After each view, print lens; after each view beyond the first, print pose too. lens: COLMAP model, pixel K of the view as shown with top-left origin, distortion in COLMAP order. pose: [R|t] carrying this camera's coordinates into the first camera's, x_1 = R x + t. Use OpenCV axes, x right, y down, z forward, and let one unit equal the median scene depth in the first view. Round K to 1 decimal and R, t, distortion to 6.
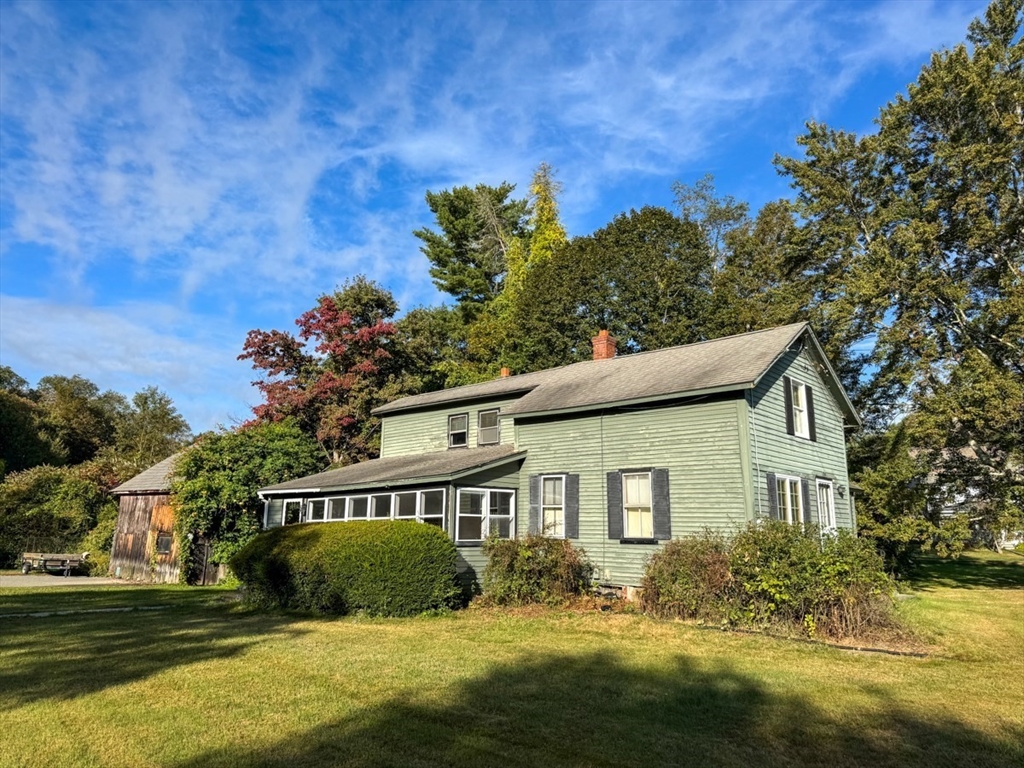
lens RADIAL K [[739.2, 0, 510.5], [0, 739.2, 417.1], [0, 0, 1]] dist [0.067578, -0.003790]
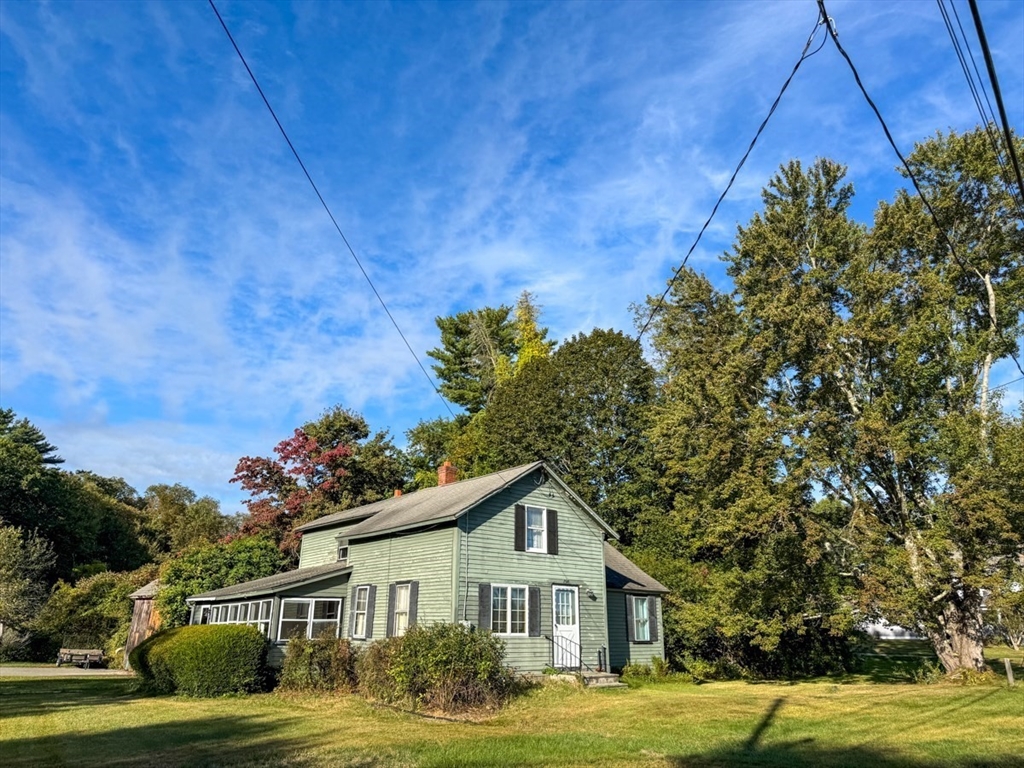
lens RADIAL K [[716.4, 0, 516.7], [0, 716.4, 353.3], [0, 0, 1]] dist [0.068937, -0.109605]
pose [[0.992488, -0.050551, -0.111414, 0.383683], [0.026272, 0.977463, -0.209468, -0.037346], [0.119492, 0.204967, 0.971447, -0.214093]]
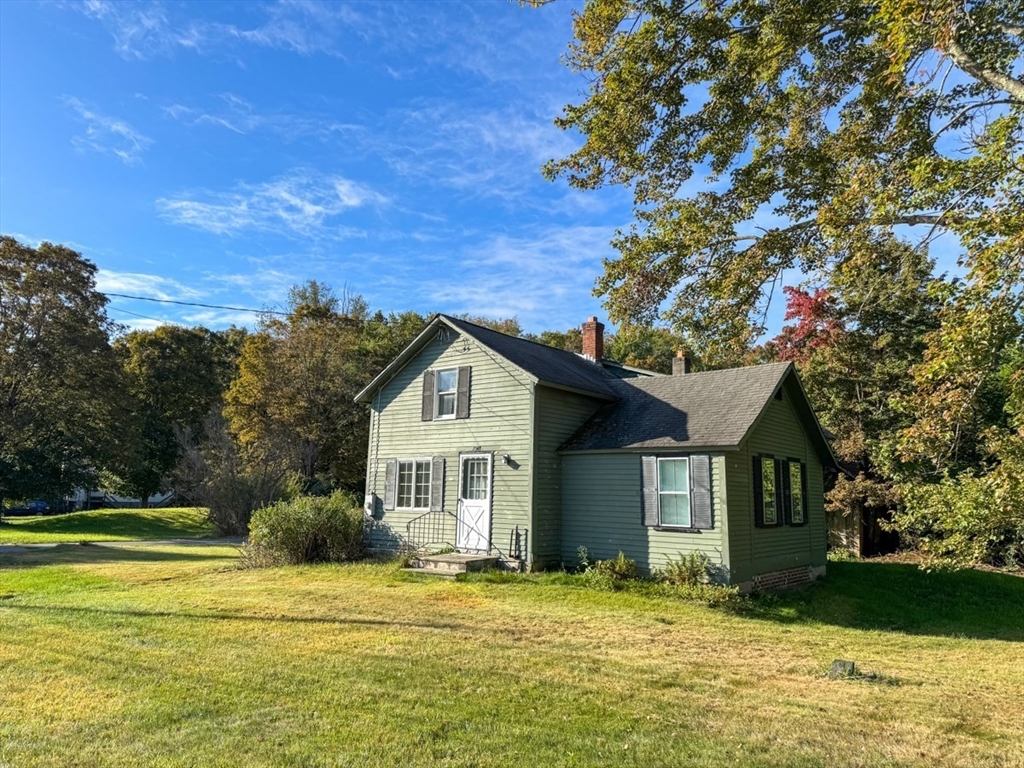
lens RADIAL K [[720.2, 0, 507.7], [0, 720.2, 378.7], [0, 0, 1]] dist [0.110963, -0.139137]
pose [[0.055987, -0.175589, -0.982870, 1.090522], [0.138480, 0.976265, -0.166521, 0.118979], [0.988781, -0.126784, 0.078974, 0.761169]]
